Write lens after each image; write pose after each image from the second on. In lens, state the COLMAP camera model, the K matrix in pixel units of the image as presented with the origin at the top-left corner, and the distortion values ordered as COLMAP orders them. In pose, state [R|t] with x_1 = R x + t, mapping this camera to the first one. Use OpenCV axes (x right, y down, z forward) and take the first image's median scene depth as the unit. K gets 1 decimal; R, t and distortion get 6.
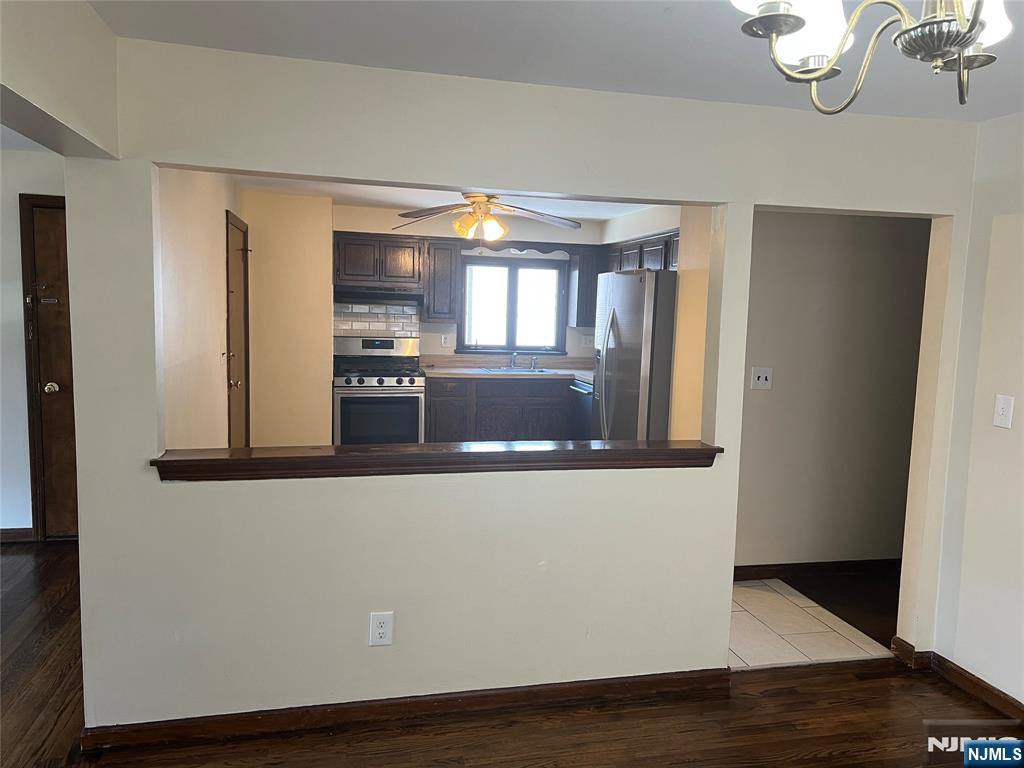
lens RADIAL K [[762.7, 0, 517.5], [0, 762.7, 387.3], [0, 0, 1]] dist [0.022335, -0.004918]
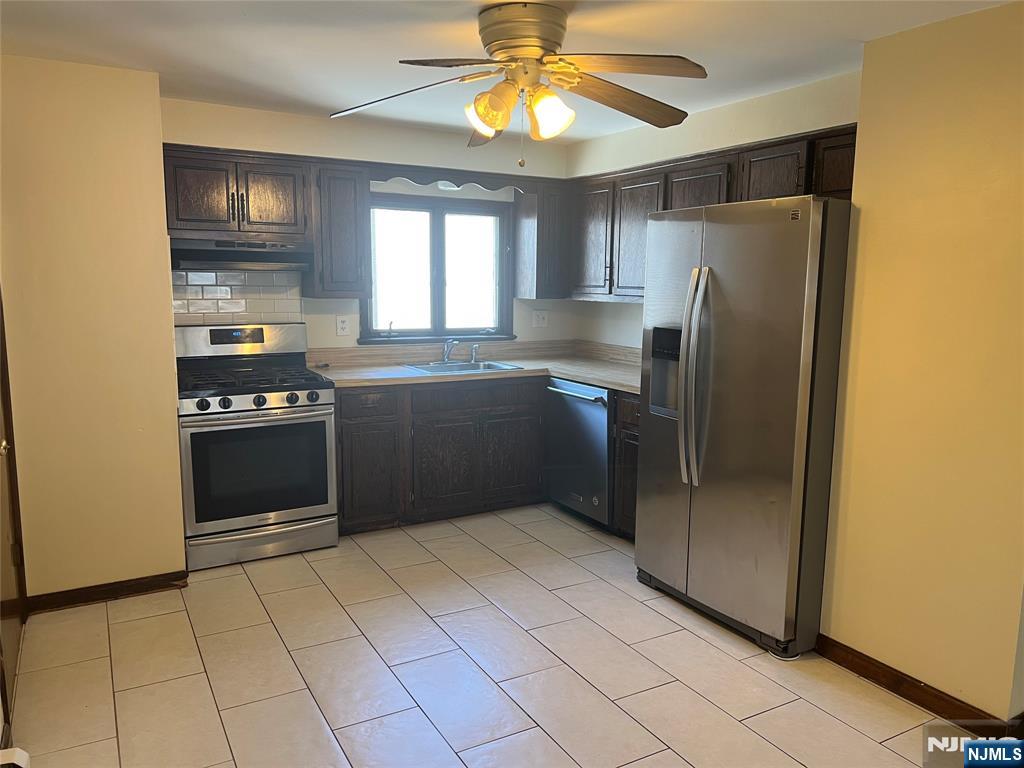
lens RADIAL K [[762.7, 0, 517.5], [0, 762.7, 387.3], [0, 0, 1]] dist [0.022335, -0.004918]
pose [[0.958299, -0.059717, 0.279460, -0.138472], [0.047517, 0.997606, 0.050236, -0.034809], [-0.281791, -0.034862, 0.958842, 0.340014]]
